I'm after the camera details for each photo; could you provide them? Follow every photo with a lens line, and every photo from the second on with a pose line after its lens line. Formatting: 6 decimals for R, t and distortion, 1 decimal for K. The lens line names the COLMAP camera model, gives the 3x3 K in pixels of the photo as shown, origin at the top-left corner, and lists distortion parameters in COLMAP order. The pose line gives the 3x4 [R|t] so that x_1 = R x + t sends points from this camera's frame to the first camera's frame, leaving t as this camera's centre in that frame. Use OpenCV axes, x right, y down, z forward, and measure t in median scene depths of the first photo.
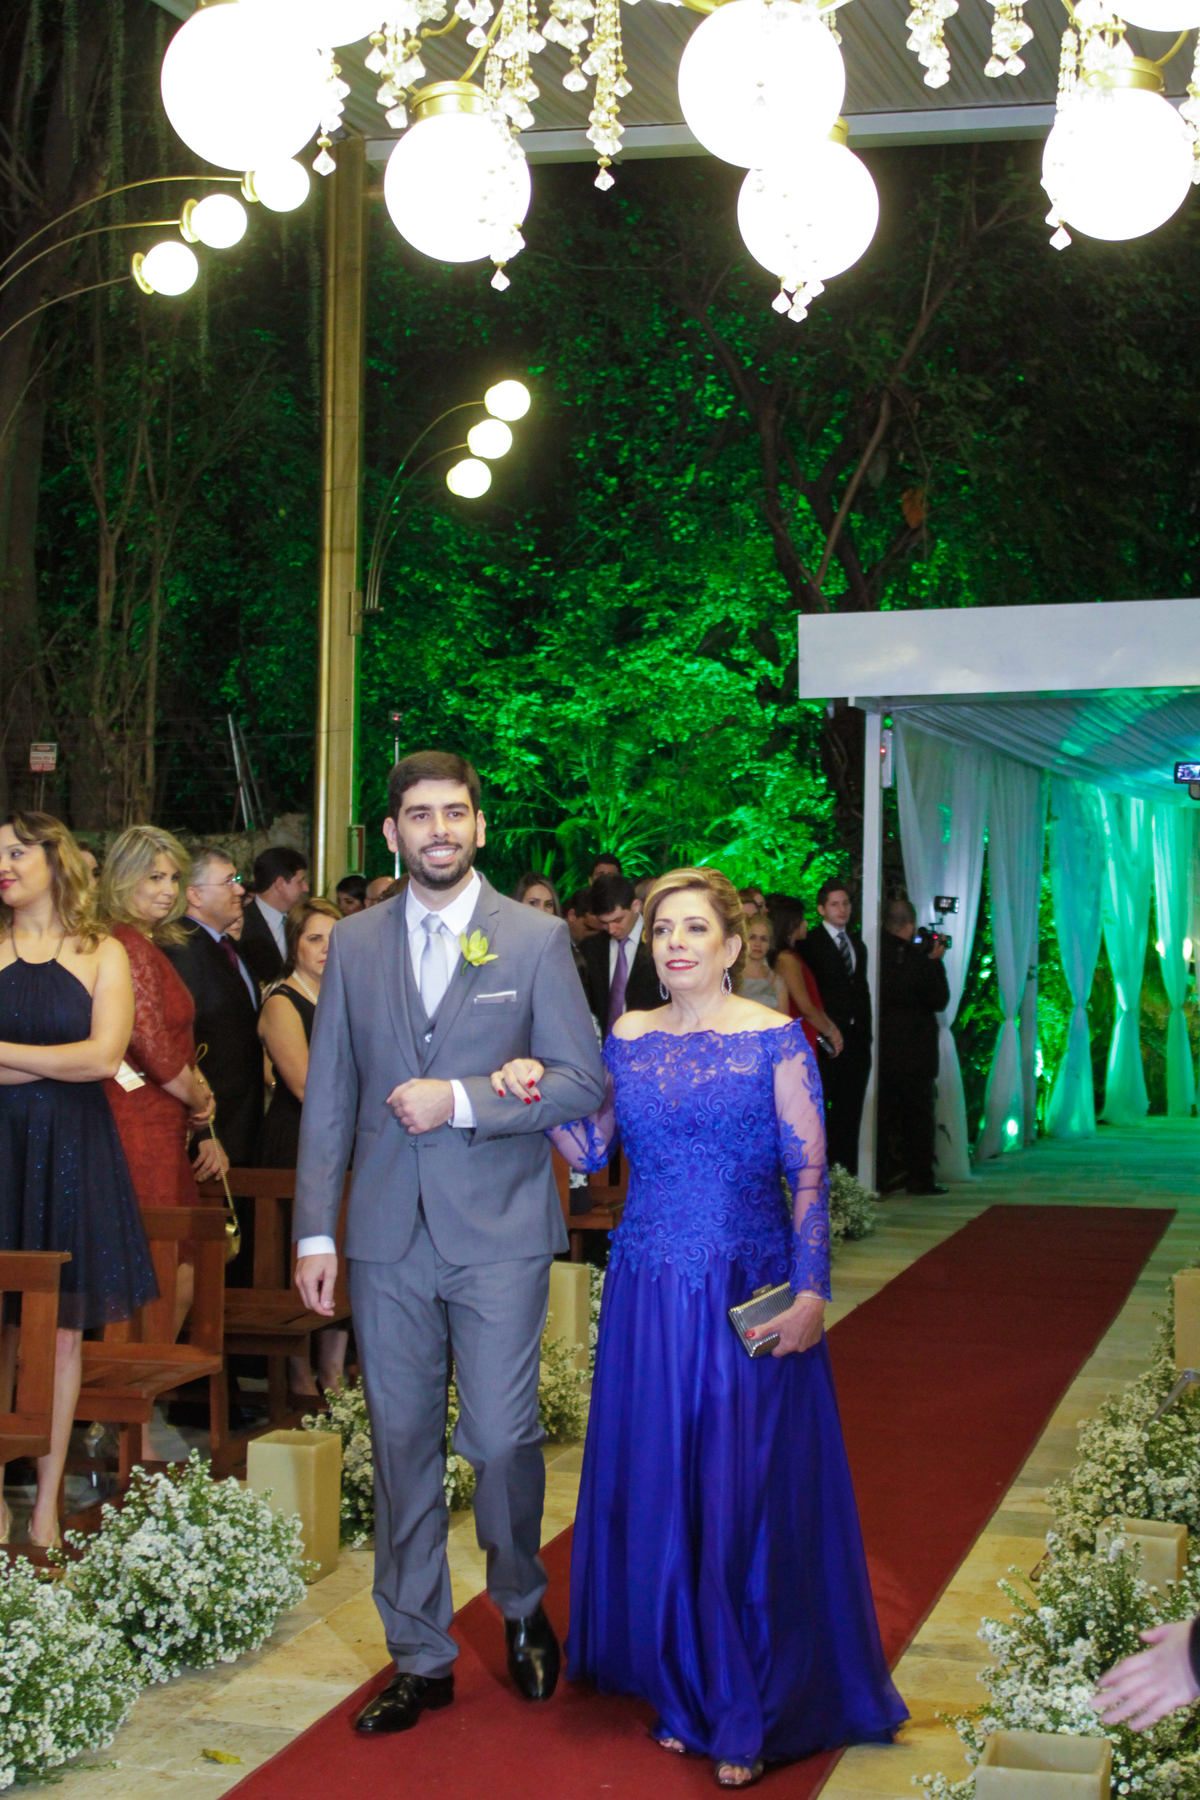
lens RADIAL K [[2797.5, 0, 600.0], [0, 2797.5, 900.0], [0, 0, 1]] dist [-0.004977, 0.115139]
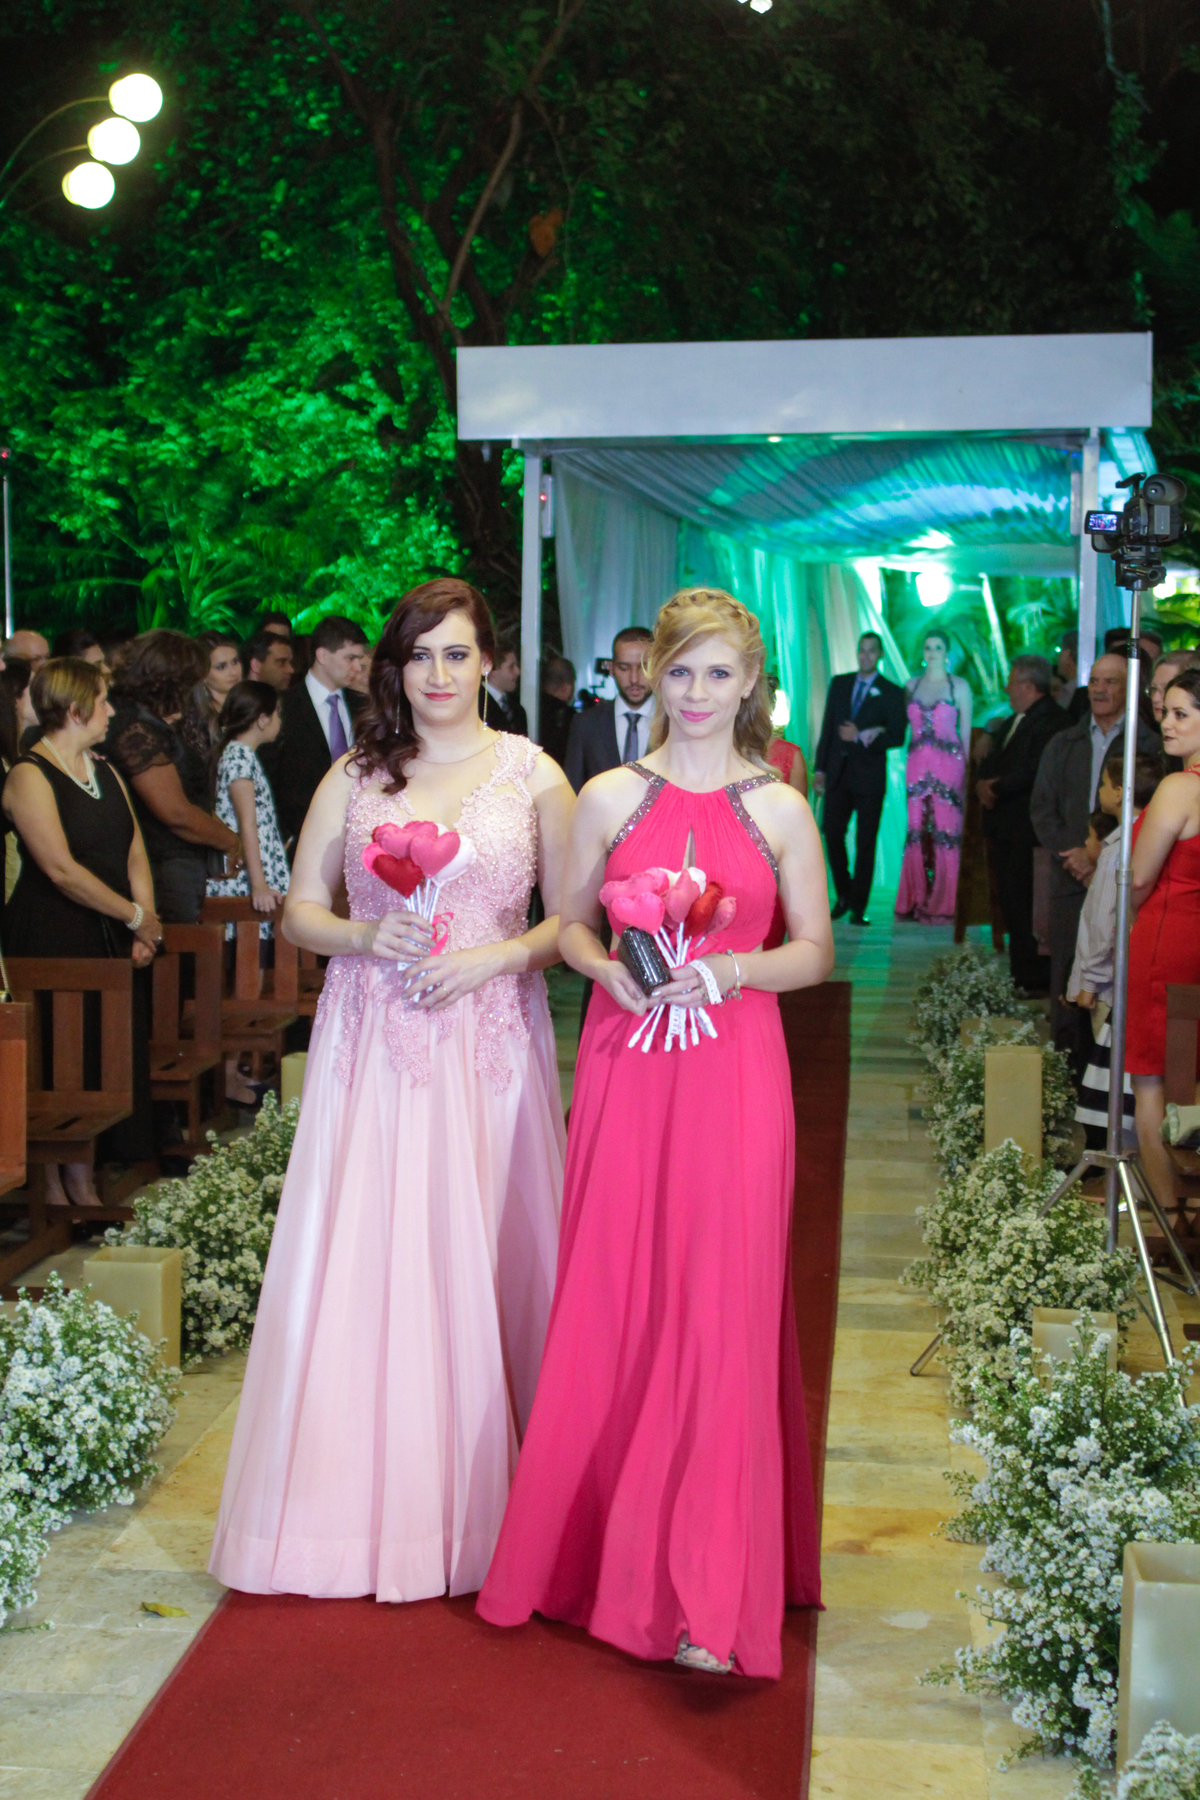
lens RADIAL K [[2964.2, 0, 600.0], [0, 2964.2, 900.0], [0, 0, 1]] dist [0.025388, 0.118691]
pose [[0.984192, -0.013153, 0.176617, -0.045071], [-0.001196, 0.996722, 0.080889, 0.000191], [-0.177102, -0.079821, 0.980950, 0.015077]]
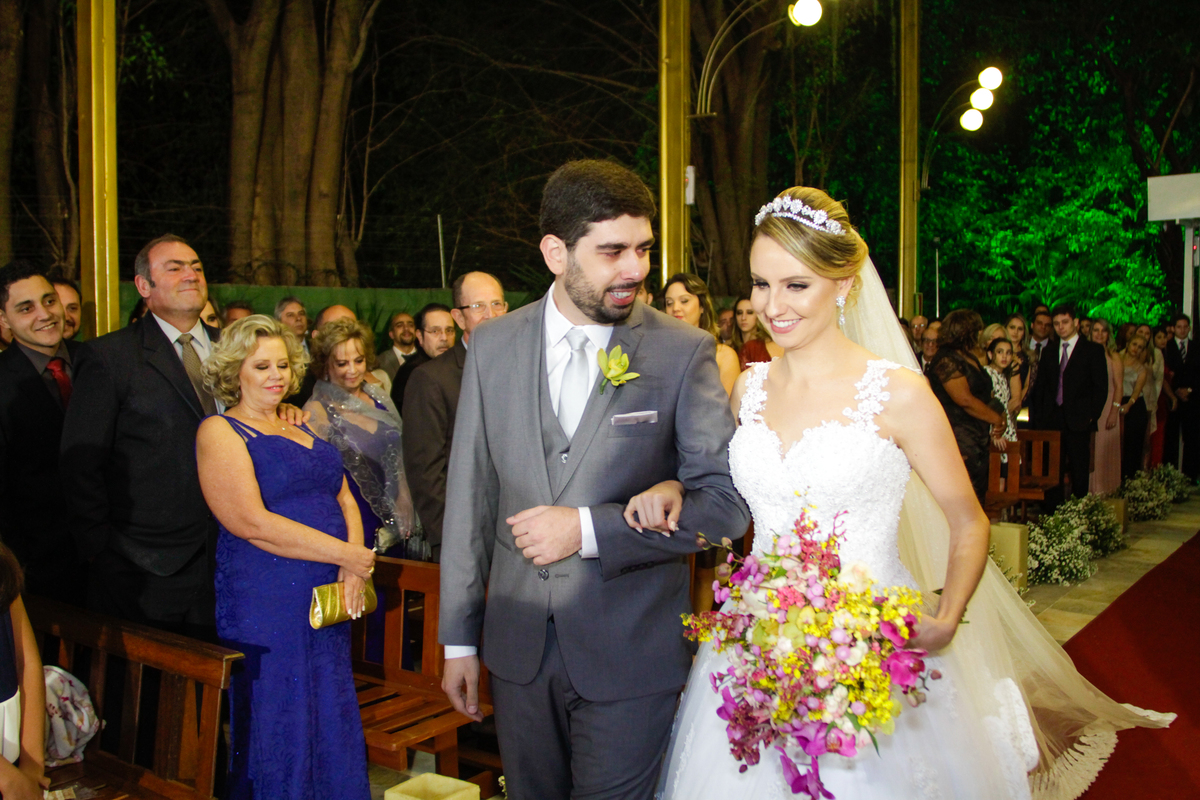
lens RADIAL K [[1131.4, 0, 600.0], [0, 1131.4, 400.0], [0, 0, 1]] dist [-0.110423, 0.078632]
pose [[0.928626, 0.004871, -0.370985, 0.002483], [0.016493, 0.998383, 0.054395, 0.002662], [0.370650, -0.056632, 0.927044, 0.114176]]
